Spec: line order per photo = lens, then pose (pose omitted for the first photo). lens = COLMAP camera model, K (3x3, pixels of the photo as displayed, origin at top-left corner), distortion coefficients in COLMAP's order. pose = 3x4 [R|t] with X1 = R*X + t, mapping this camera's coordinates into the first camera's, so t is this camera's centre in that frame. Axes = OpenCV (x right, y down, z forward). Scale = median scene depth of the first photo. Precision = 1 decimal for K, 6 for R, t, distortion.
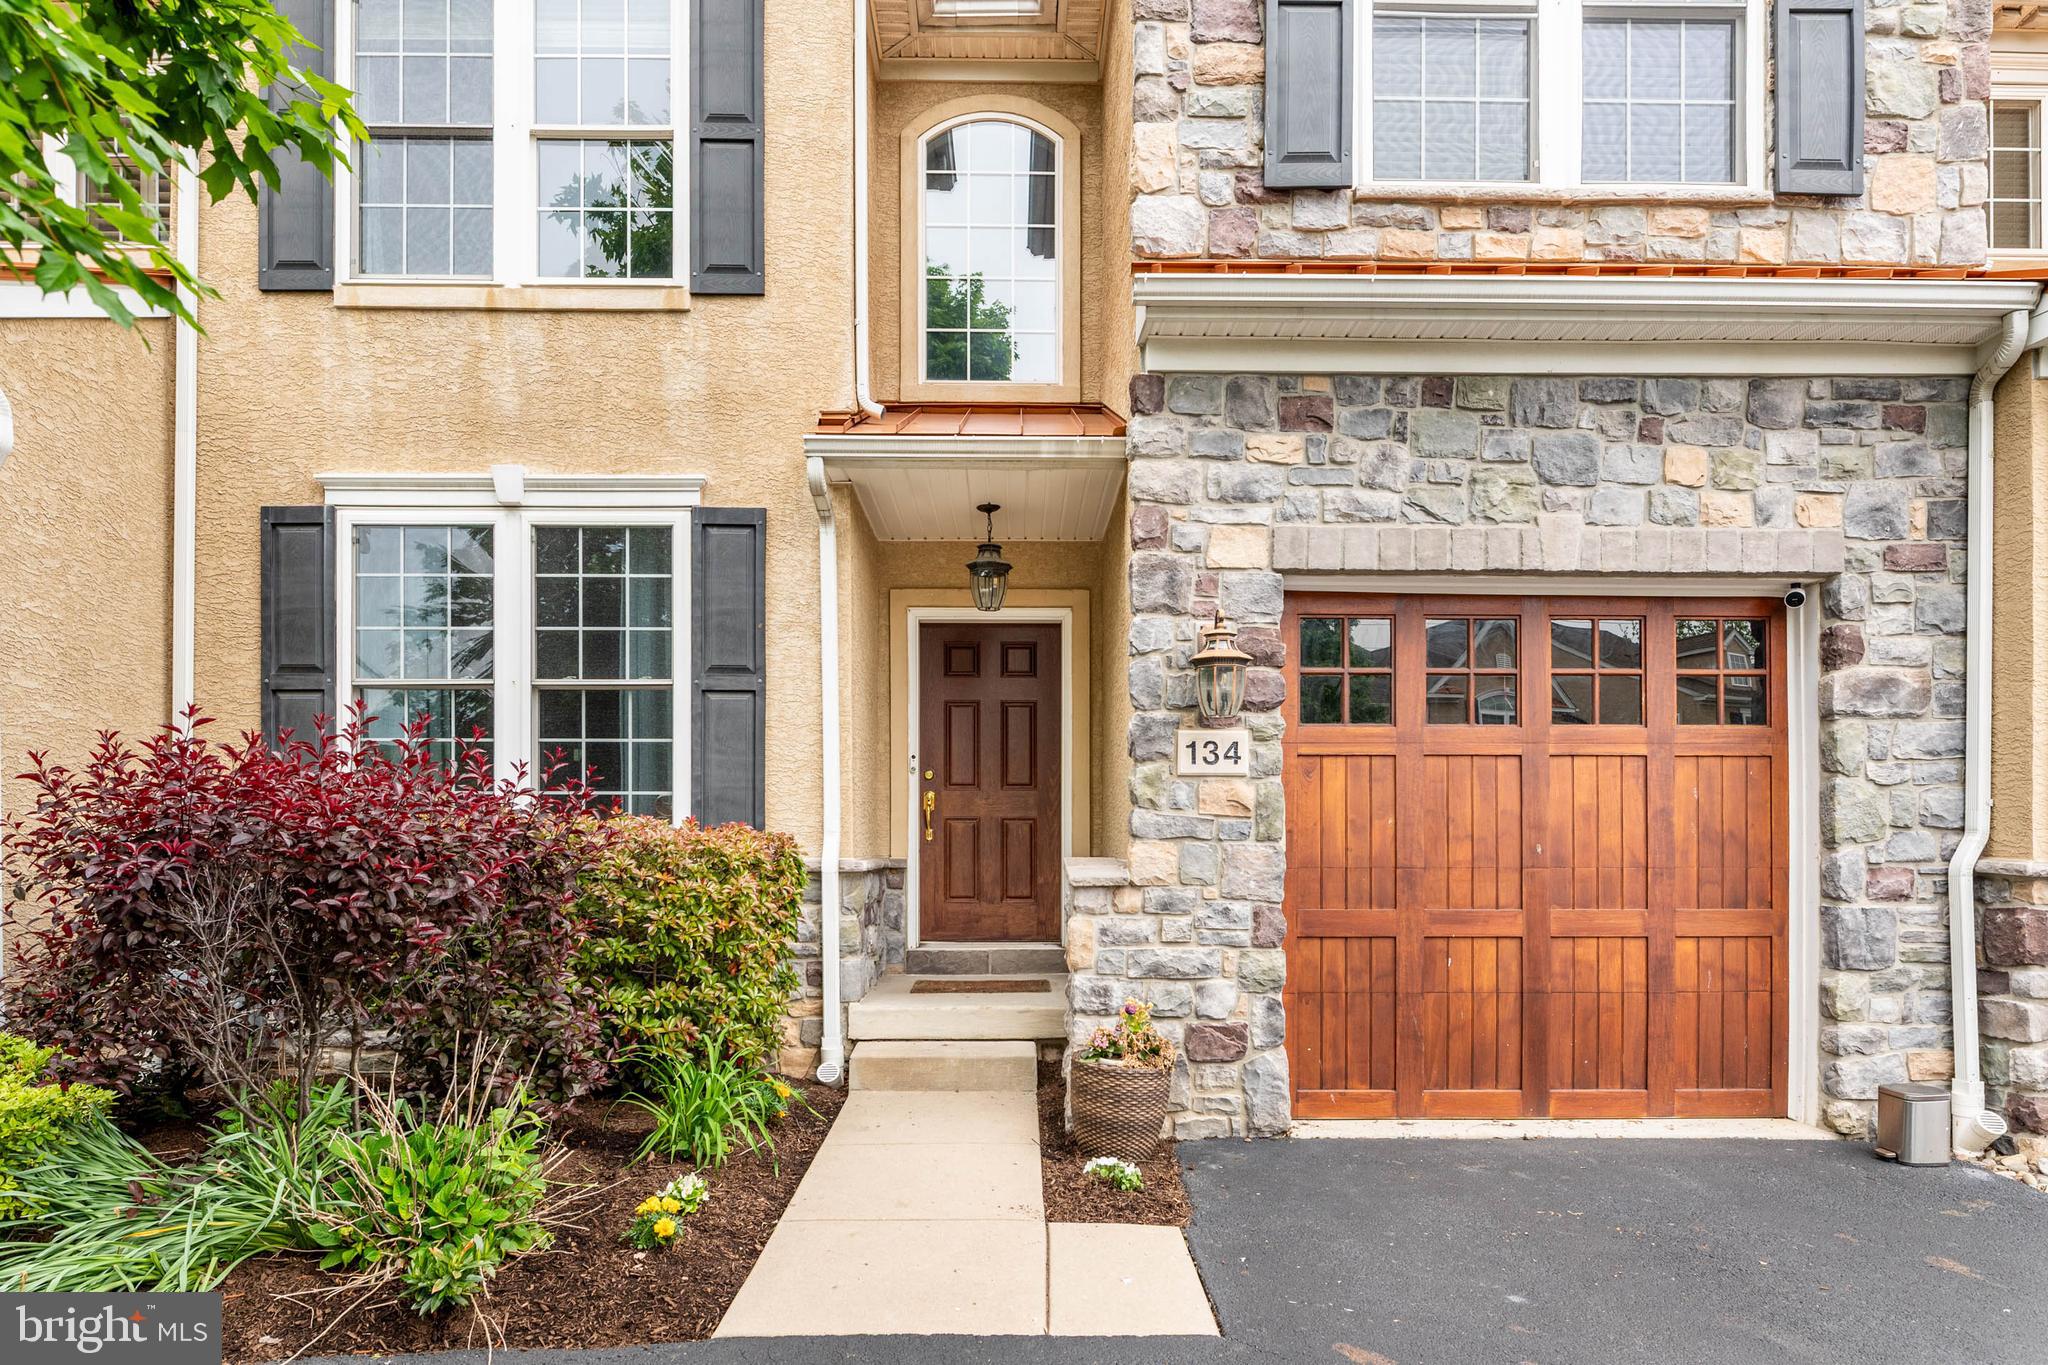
lens RADIAL K [[1223.1, 0, 1023.8], [0, 1223.1, 819.9], [0, 0, 1]] dist [-0.002522, -0.000527]
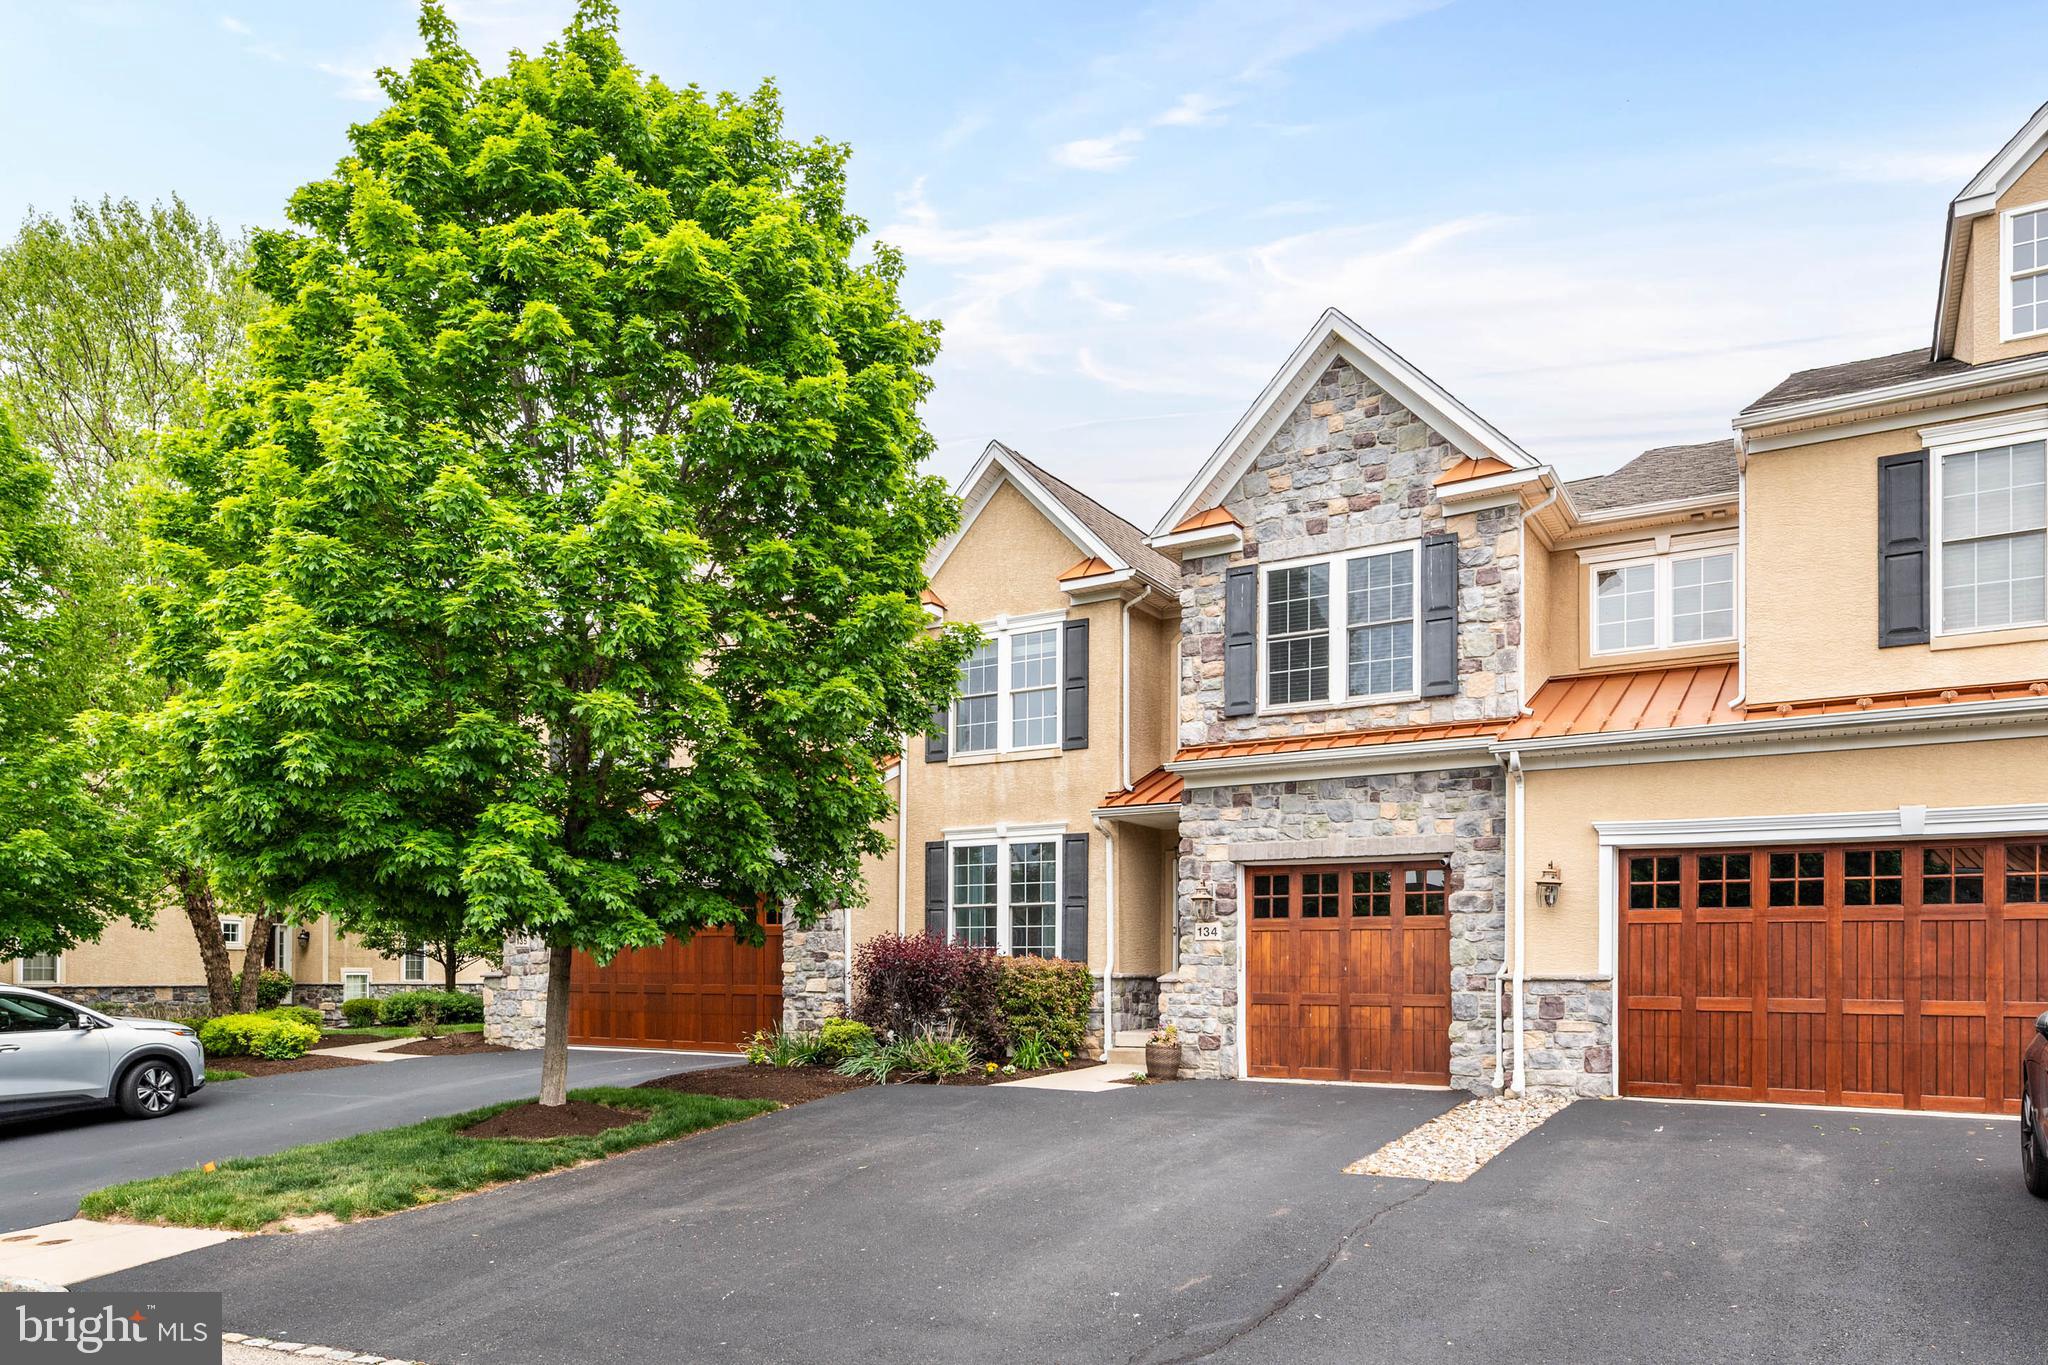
lens RADIAL K [[1223.1, 0, 1023.8], [0, 1223.1, 819.9], [0, 0, 1]] dist [-0.002522, -0.000527]
pose [[0.852191, -0.061902, -0.519557, 1.182744], [0.006455, 0.994145, -0.107858, -0.012367], [0.523192, 0.088562, 0.847601, -1.445812]]
